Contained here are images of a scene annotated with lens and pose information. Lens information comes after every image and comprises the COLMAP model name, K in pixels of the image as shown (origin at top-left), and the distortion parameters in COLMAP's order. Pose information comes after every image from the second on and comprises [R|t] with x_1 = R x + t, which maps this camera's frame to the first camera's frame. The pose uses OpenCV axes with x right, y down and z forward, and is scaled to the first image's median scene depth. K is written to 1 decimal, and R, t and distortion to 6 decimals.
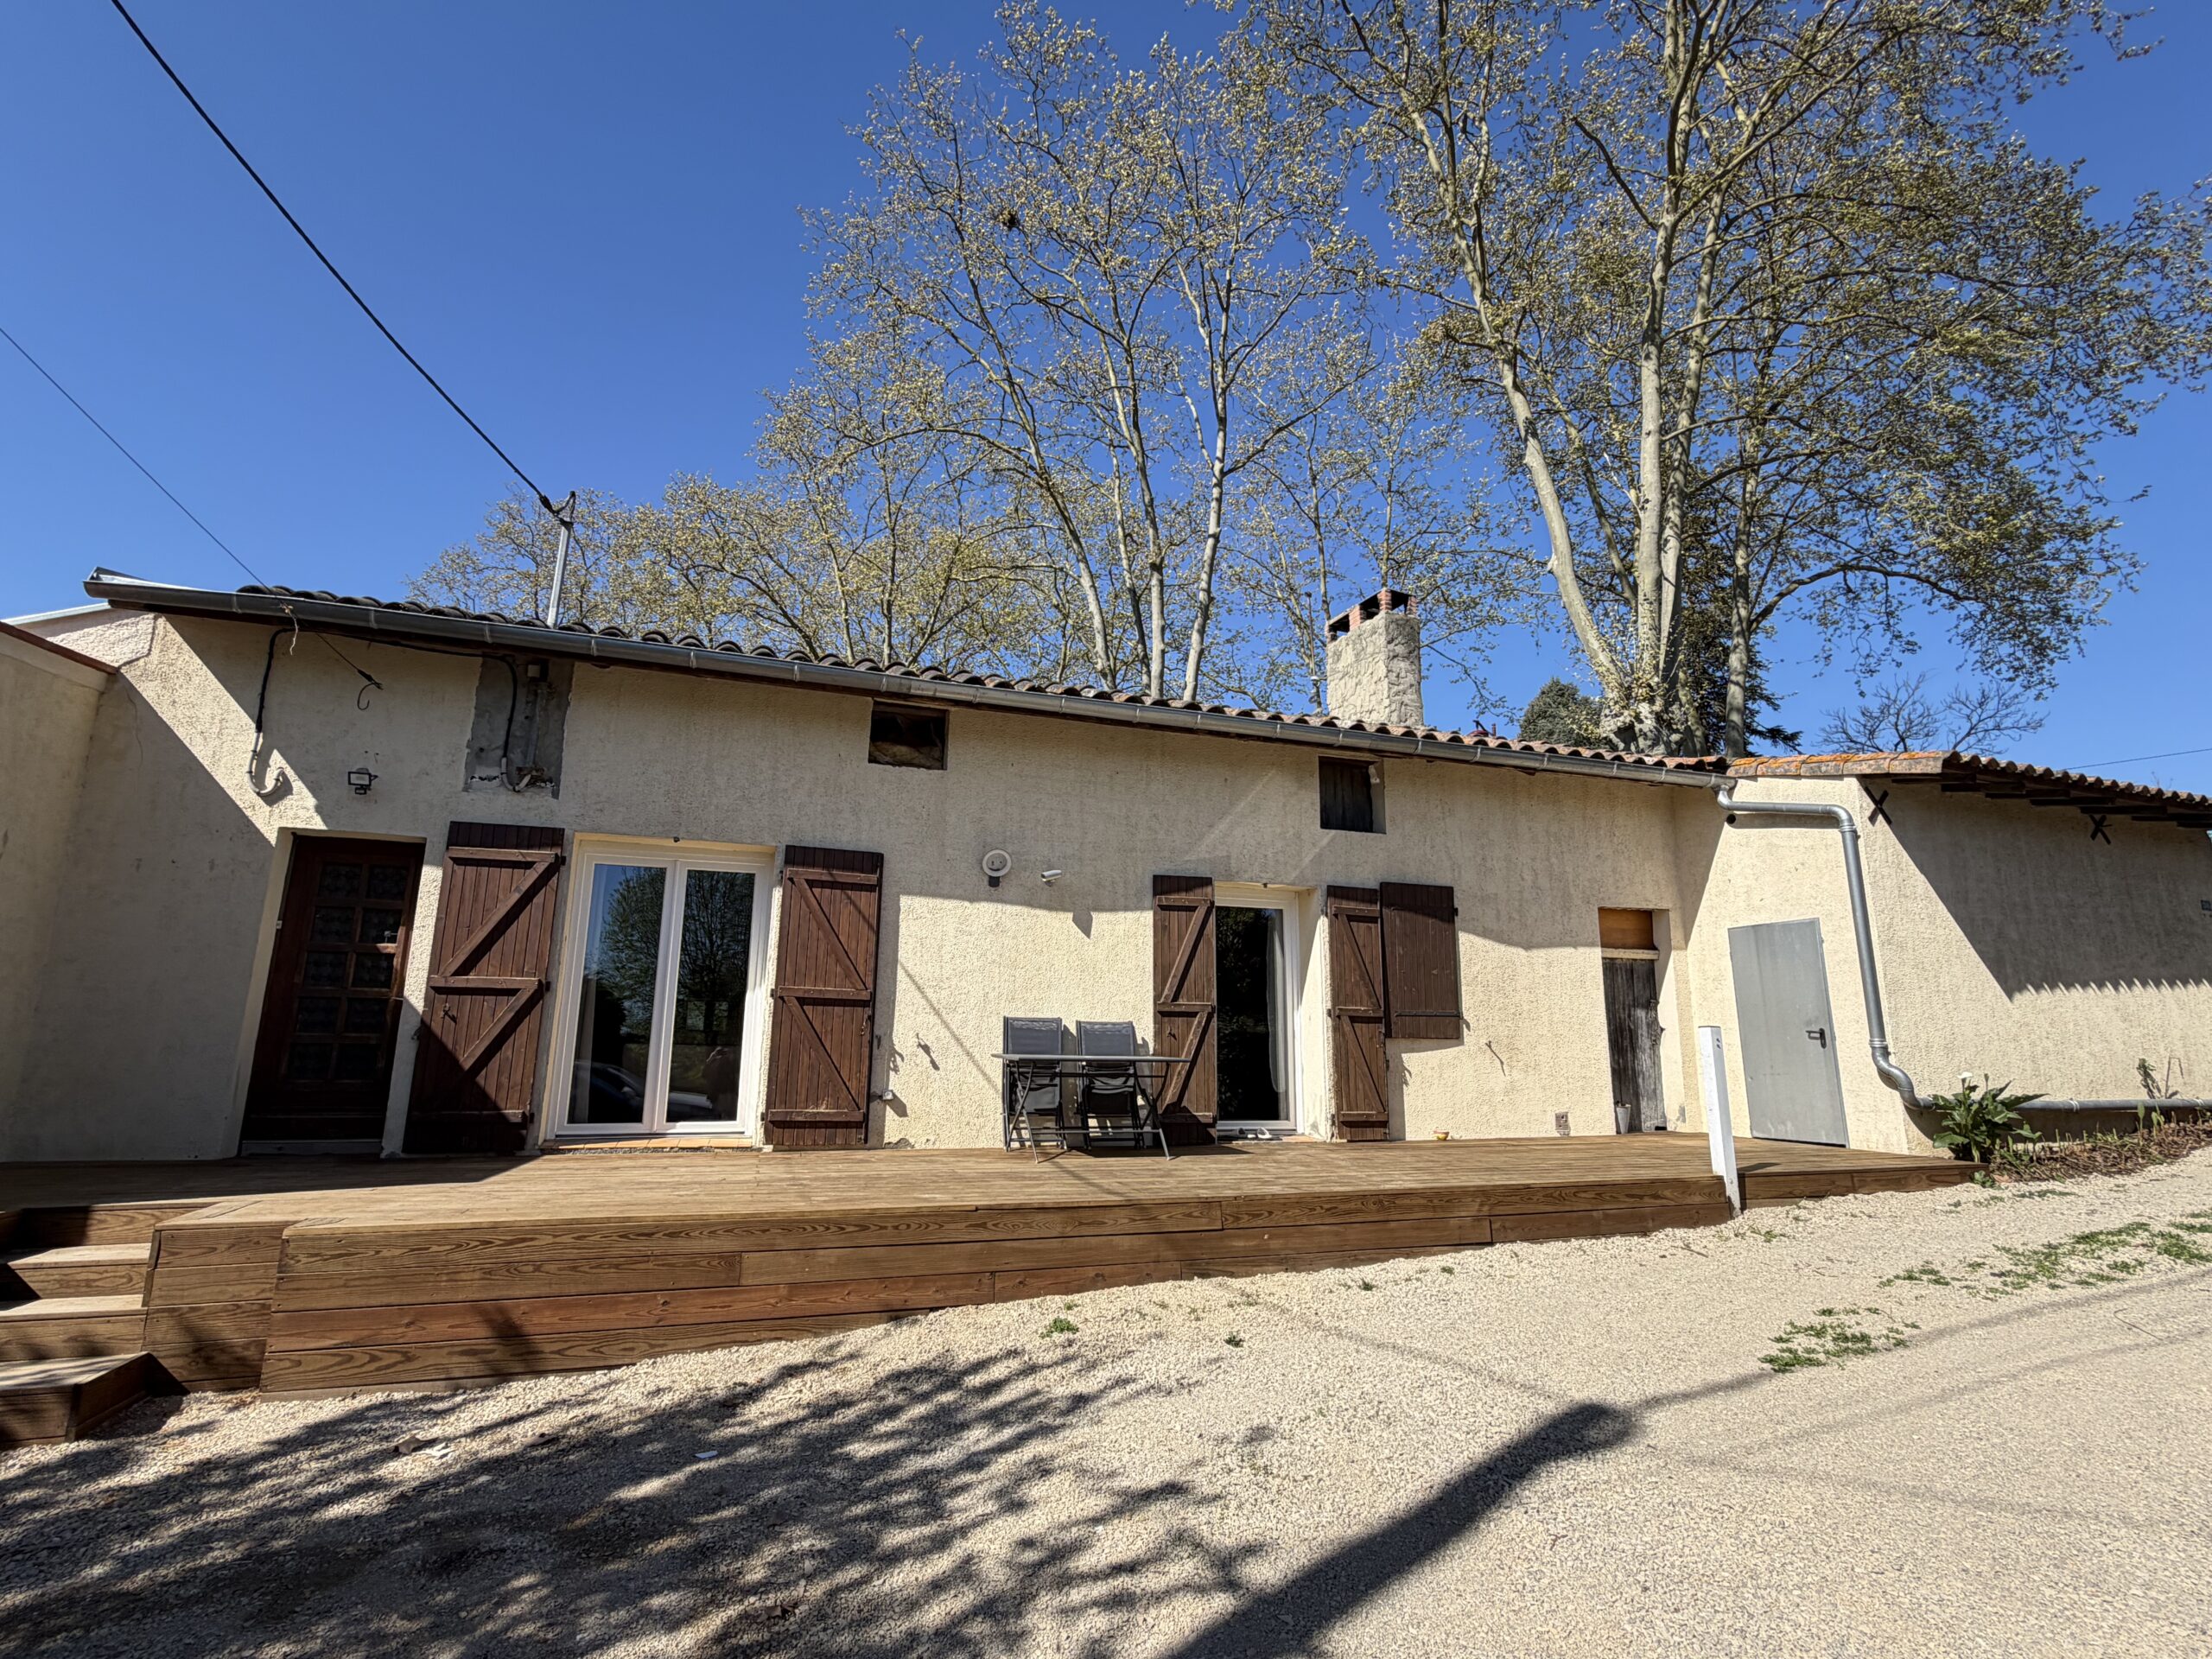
lens RADIAL K [[1046.1, 0, 1103.7], [0, 1046.1, 832.8], [0, 0, 1]] dist [0.001480, -0.000543]
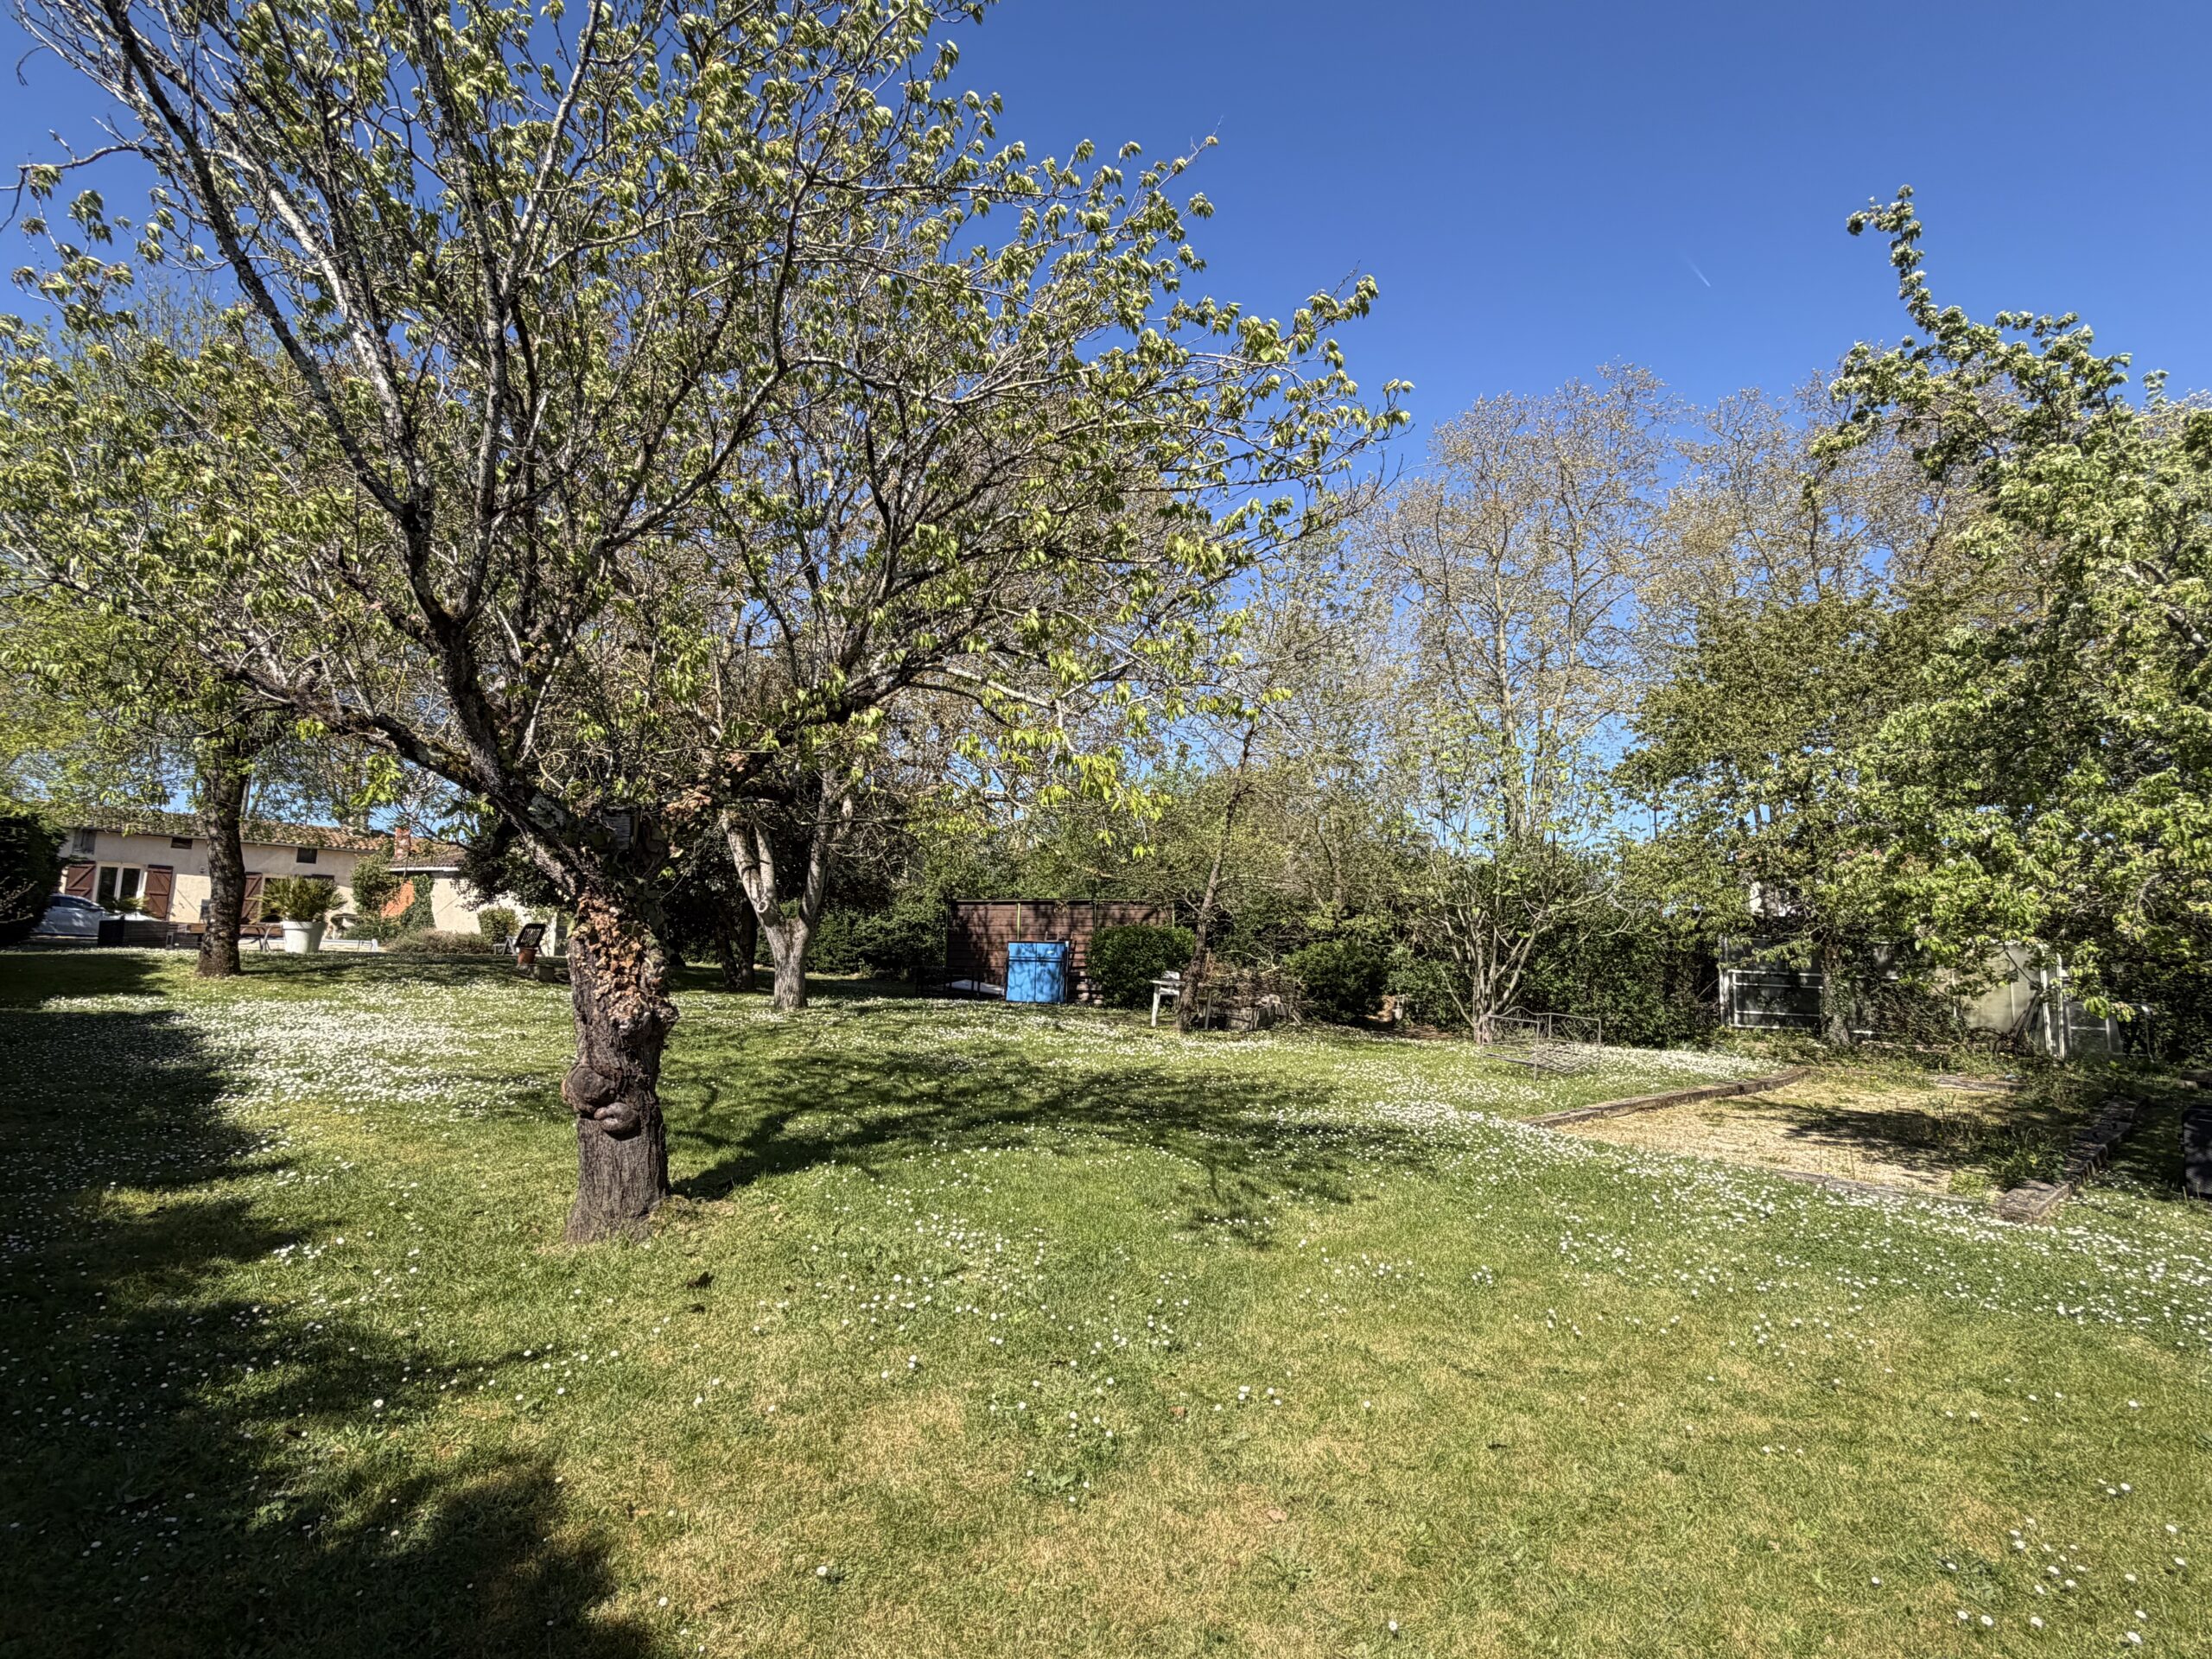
lens RADIAL K [[1046.1, 0, 1103.7], [0, 1046.1, 832.8], [0, 0, 1]] dist [0.001480, -0.000543]
pose [[0.903227, 0.065055, 0.424203, 1.731915], [-0.103365, 0.992323, 0.067906, -0.968961], [-0.416529, -0.105182, 0.903017, -5.547965]]
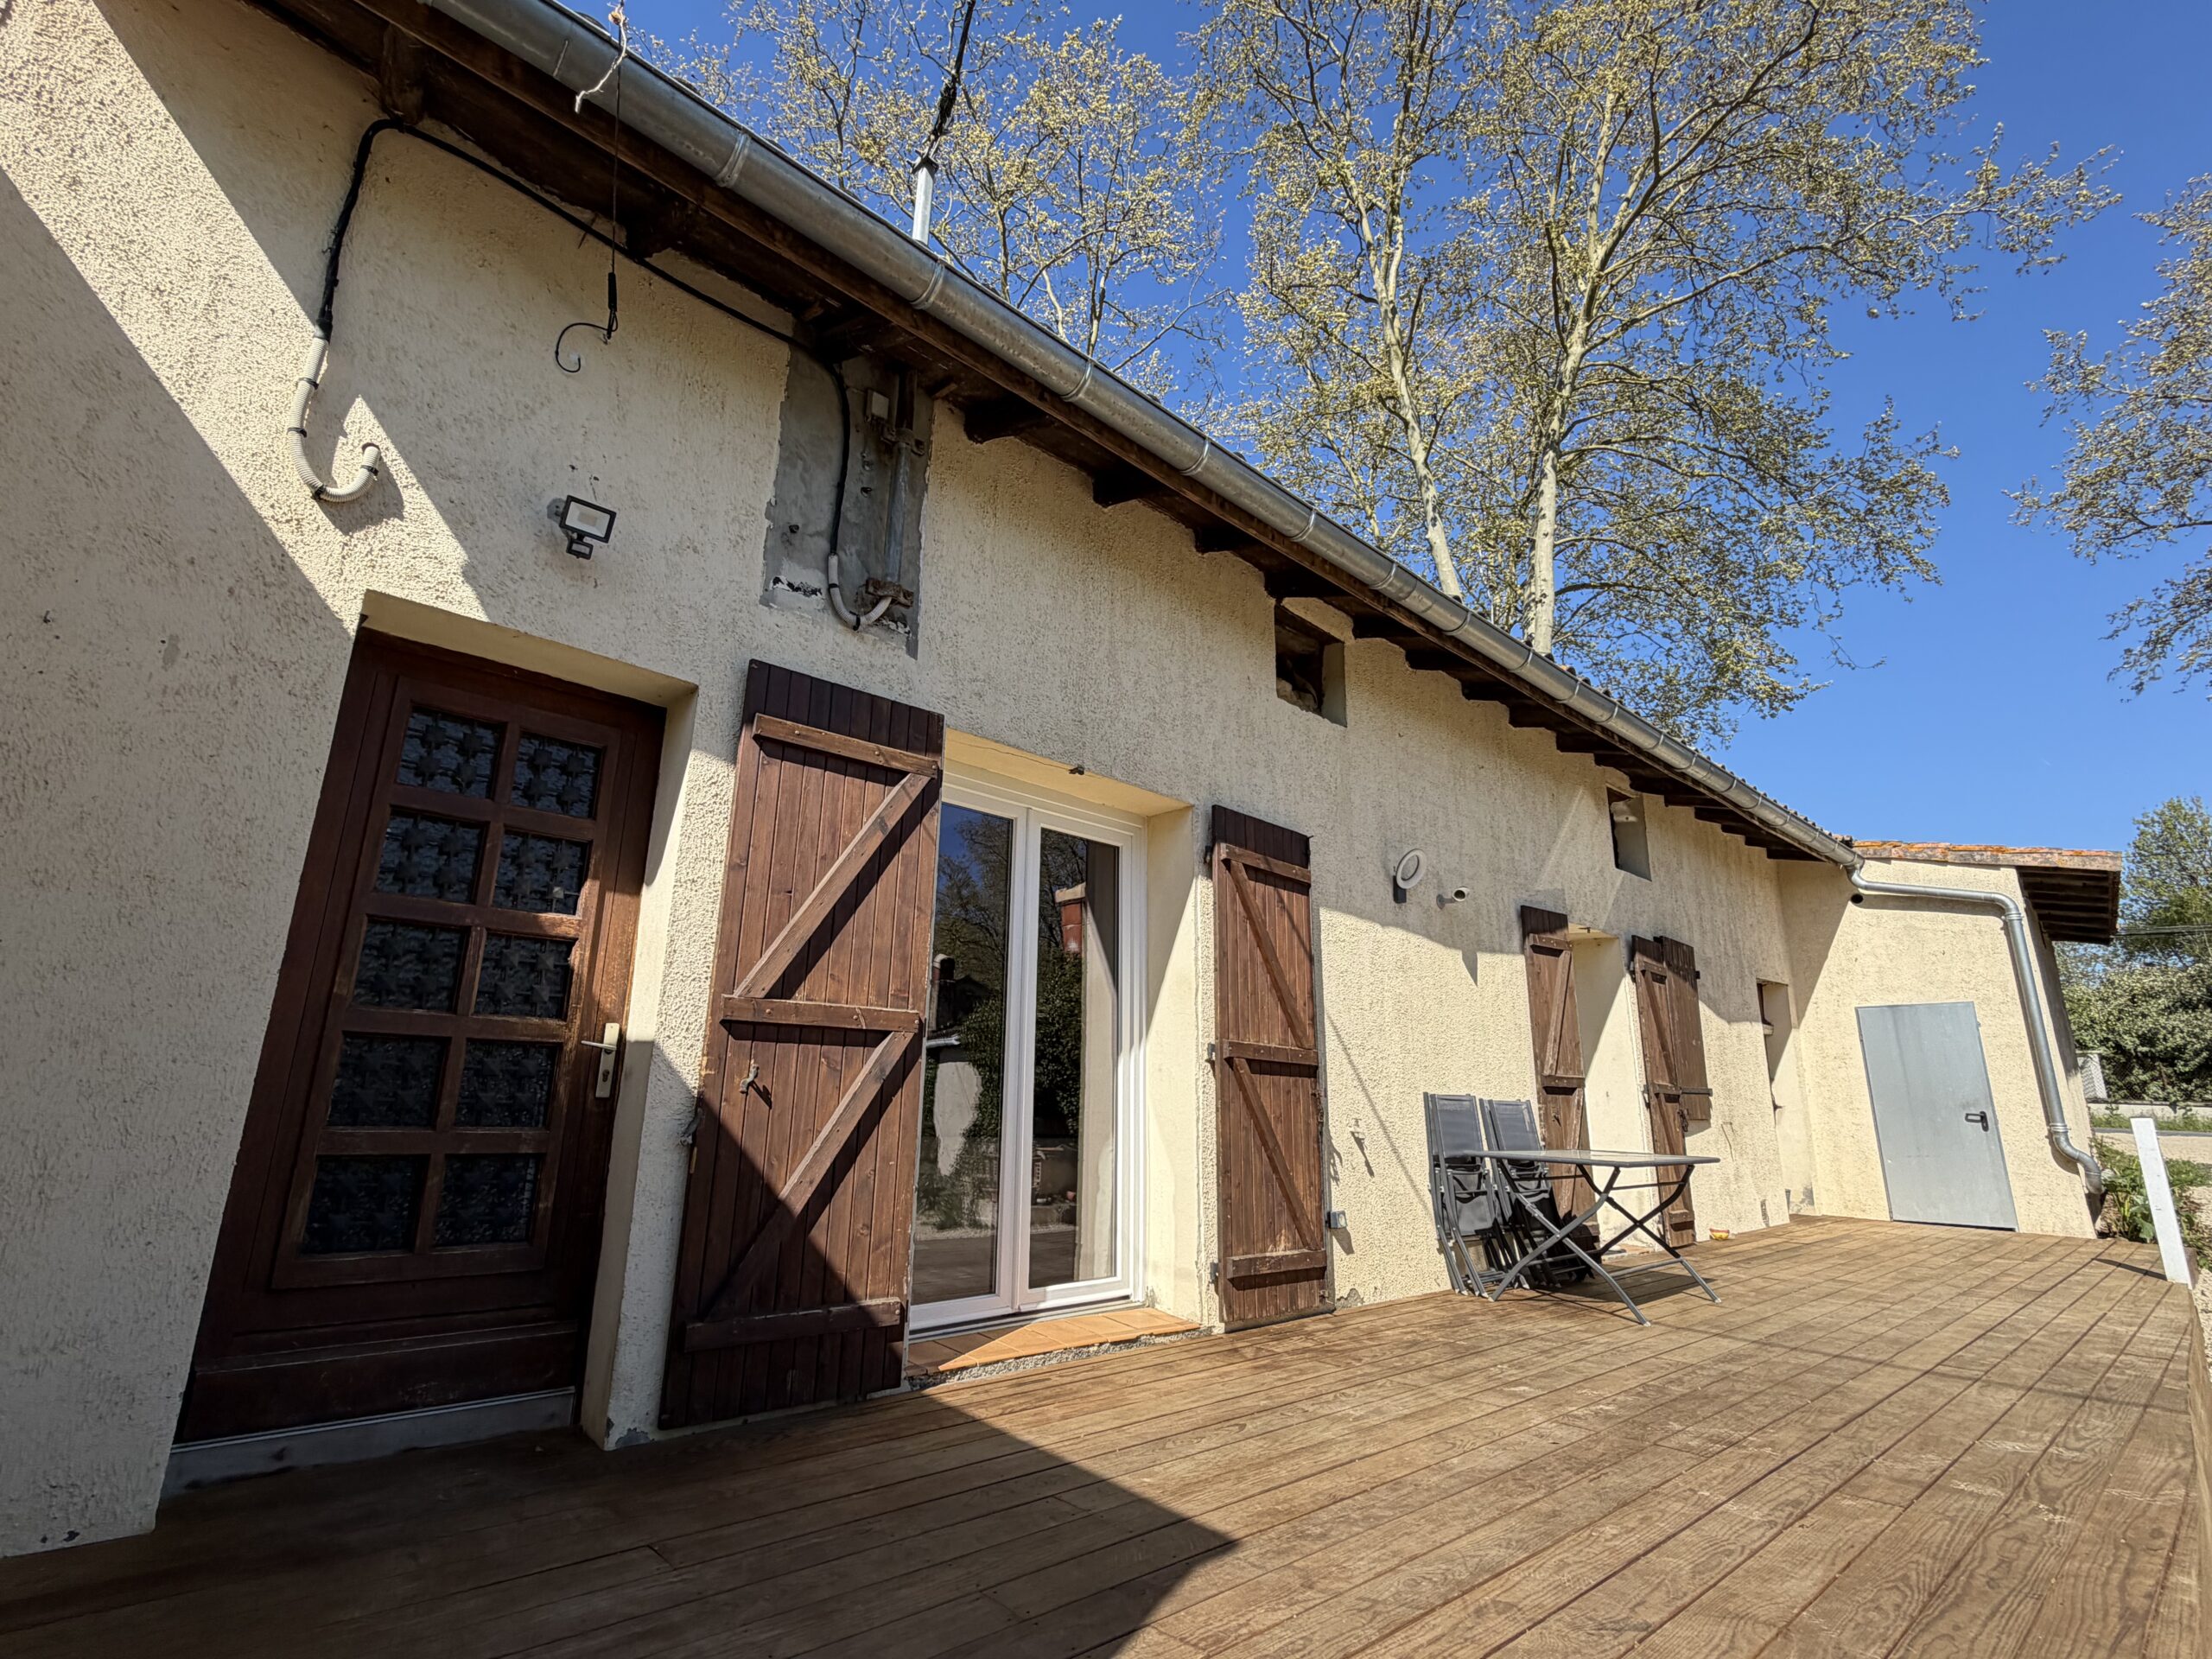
lens RADIAL K [[1032.2, 0, 1098.9], [0, 1032.2, 833.4], [0, 0, 1]] dist [0.000372, 0.000157]
pose [[0.912378, 0.110879, 0.394046, -0.585854], [-0.091938, 0.993529, -0.066691, 0.072464], [-0.398890, 0.024620, 0.916668, 0.468864]]
